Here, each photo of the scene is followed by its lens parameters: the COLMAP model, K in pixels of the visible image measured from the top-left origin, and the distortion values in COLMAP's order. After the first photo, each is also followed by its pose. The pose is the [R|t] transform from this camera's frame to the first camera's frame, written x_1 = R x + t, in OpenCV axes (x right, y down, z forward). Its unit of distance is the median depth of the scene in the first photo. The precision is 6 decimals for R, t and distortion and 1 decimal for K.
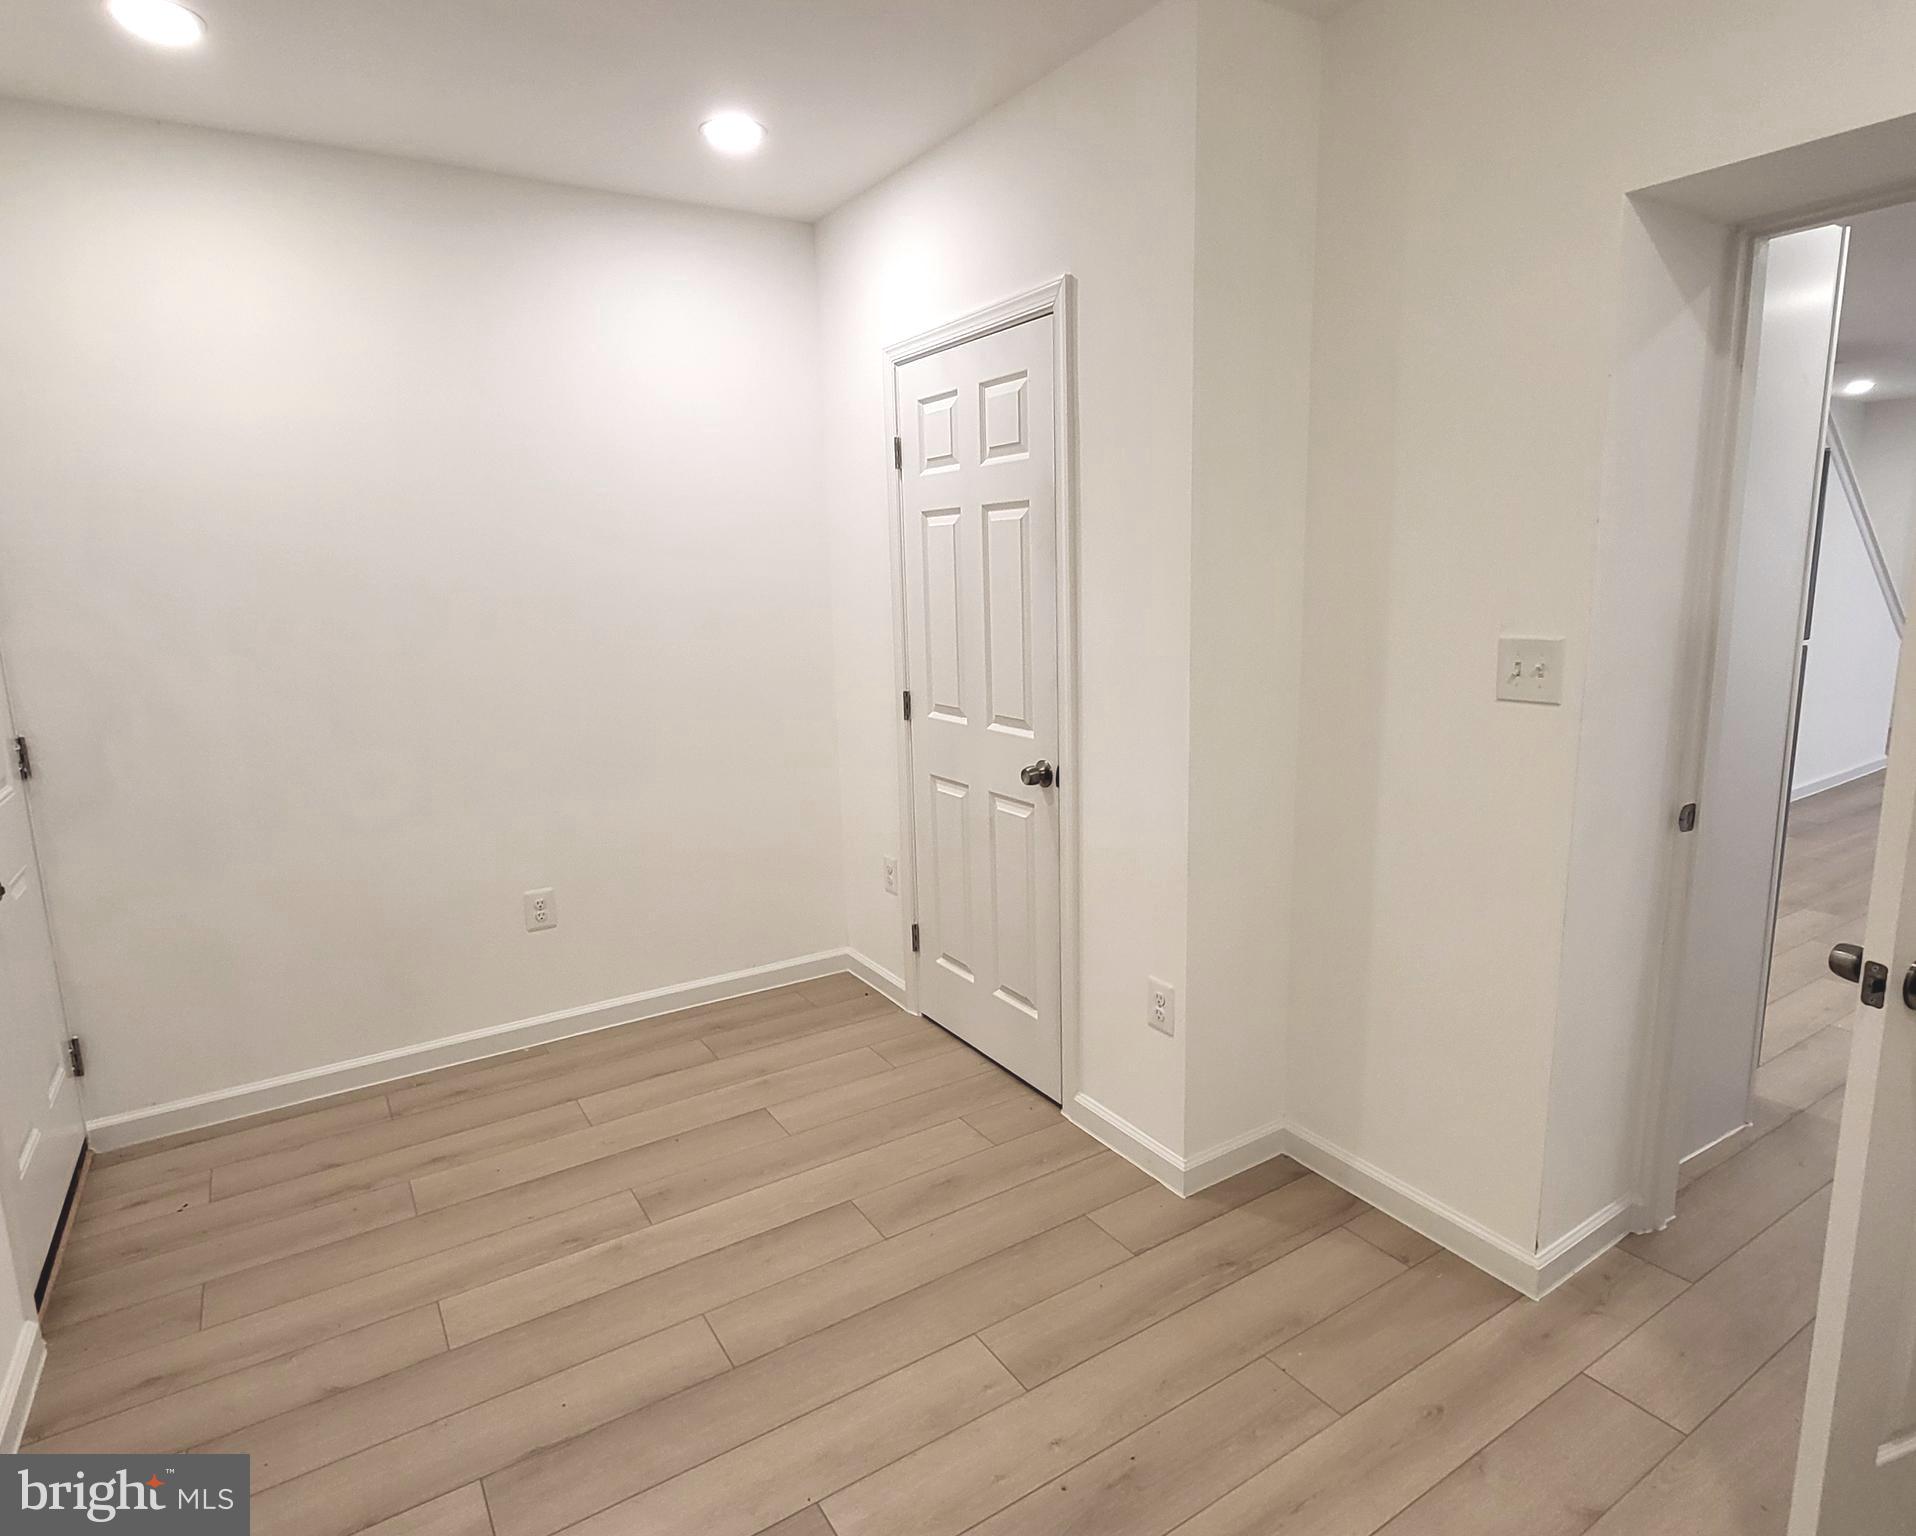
lens RADIAL K [[1075.5, 0, 951.2], [0, 1075.5, 766.0], [0, 0, 1]] dist [-0.002437, -0.001703]
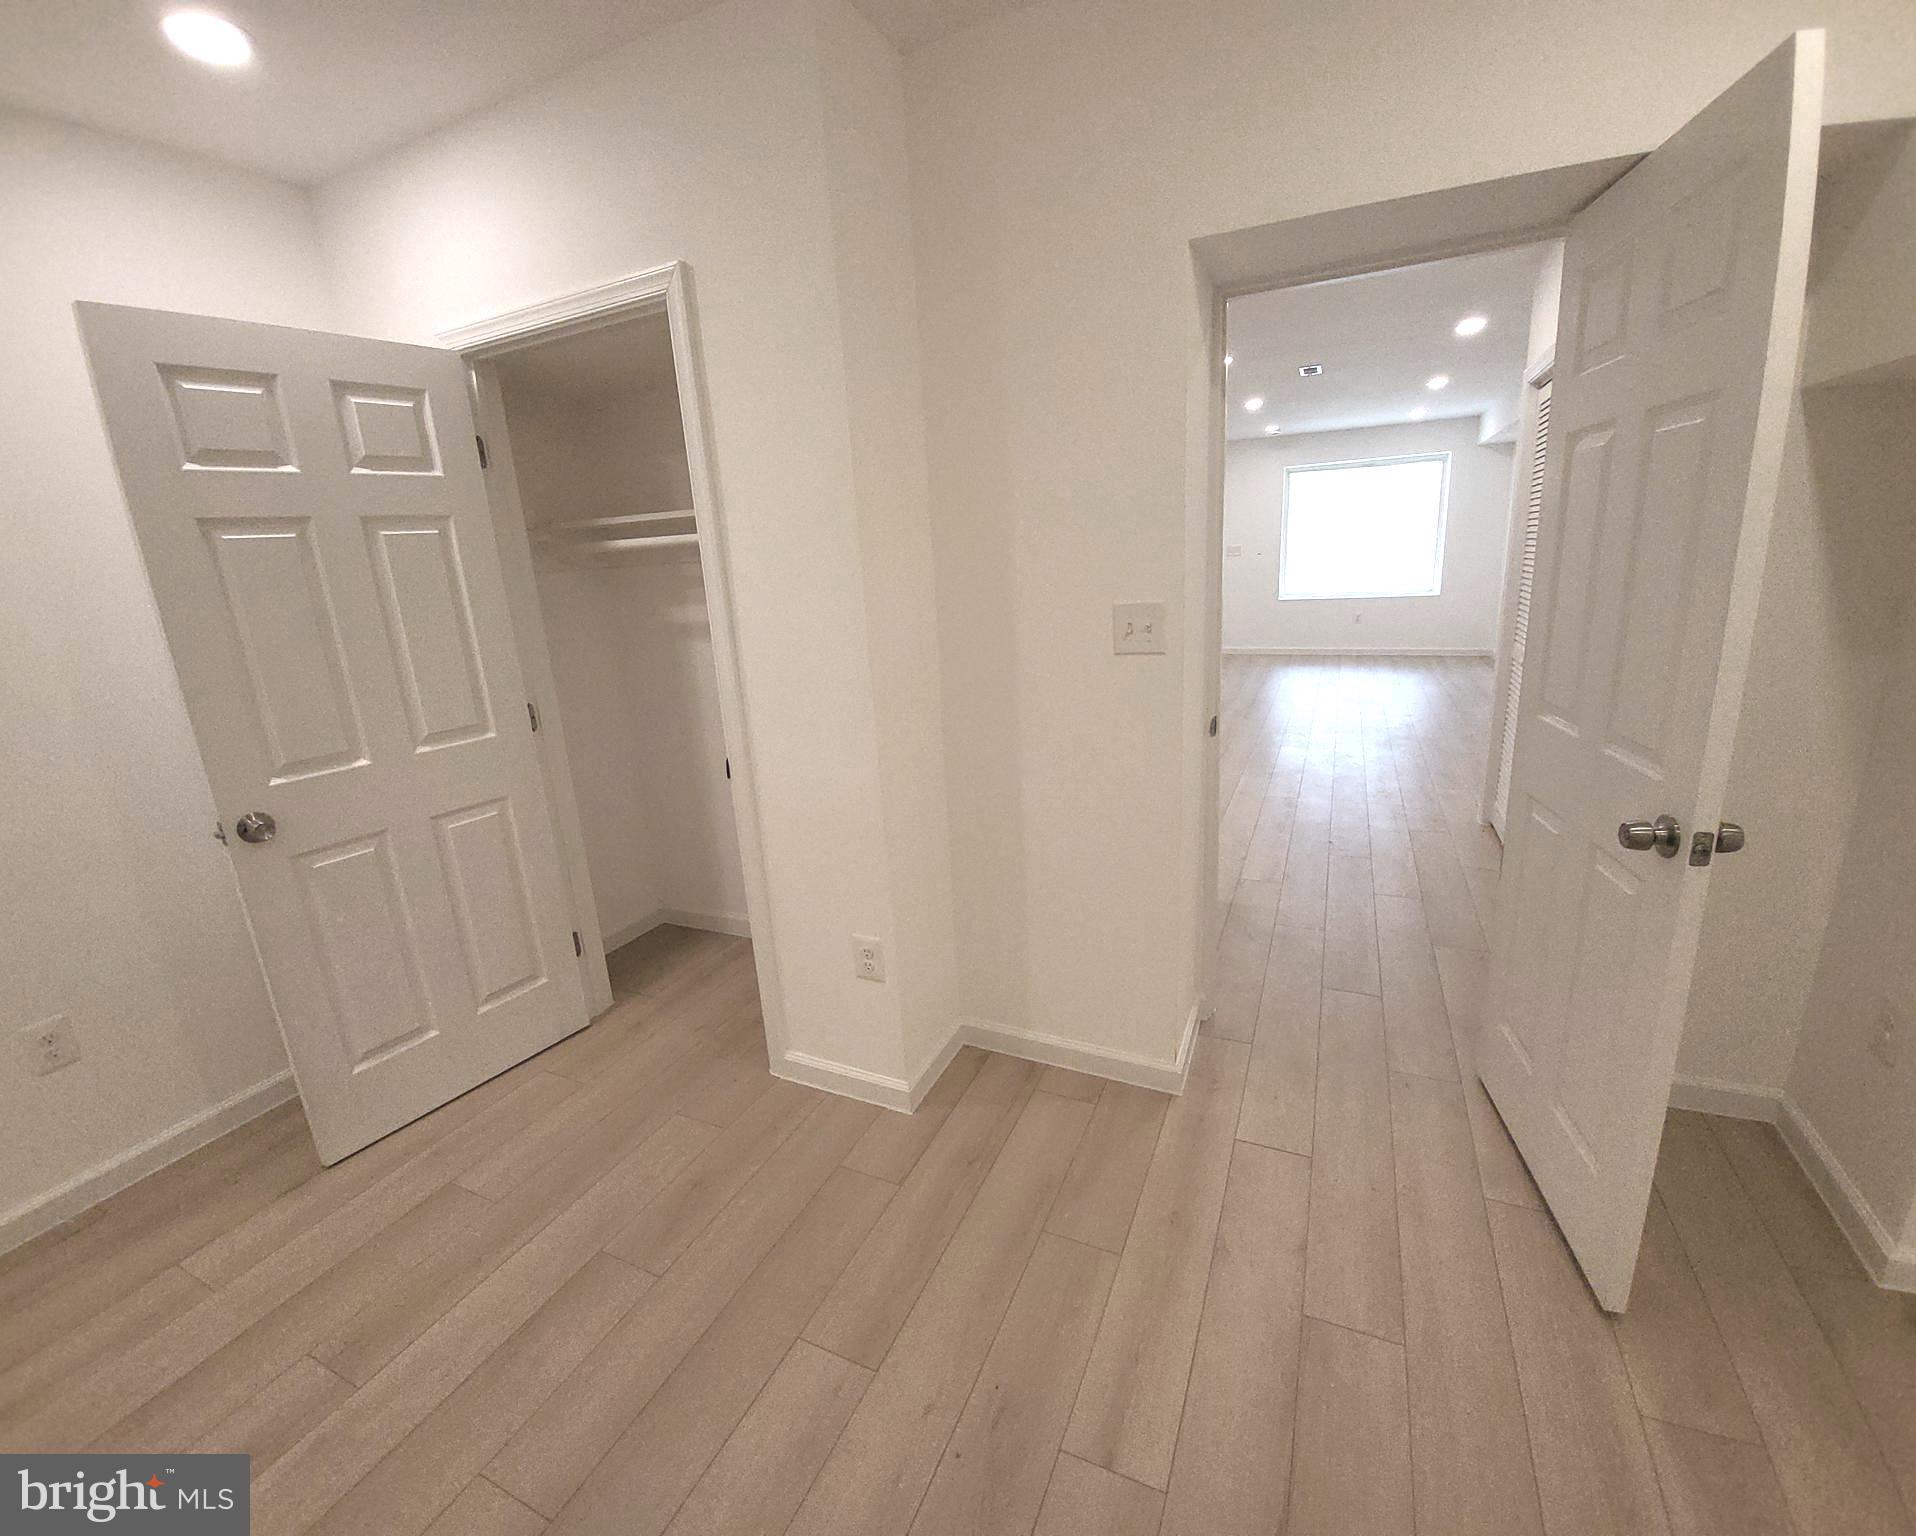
lens RADIAL K [[825.0, 0, 957.1], [0, 825.0, 760.9], [0, 0, 1]] dist [-0.002237, -0.010958]
pose [[0.842039, -0.160675, 0.514931, -0.137367], [0.136553, 0.987007, 0.084679, -0.038347], [-0.521846, -0.000988, 0.853039, 0.232201]]
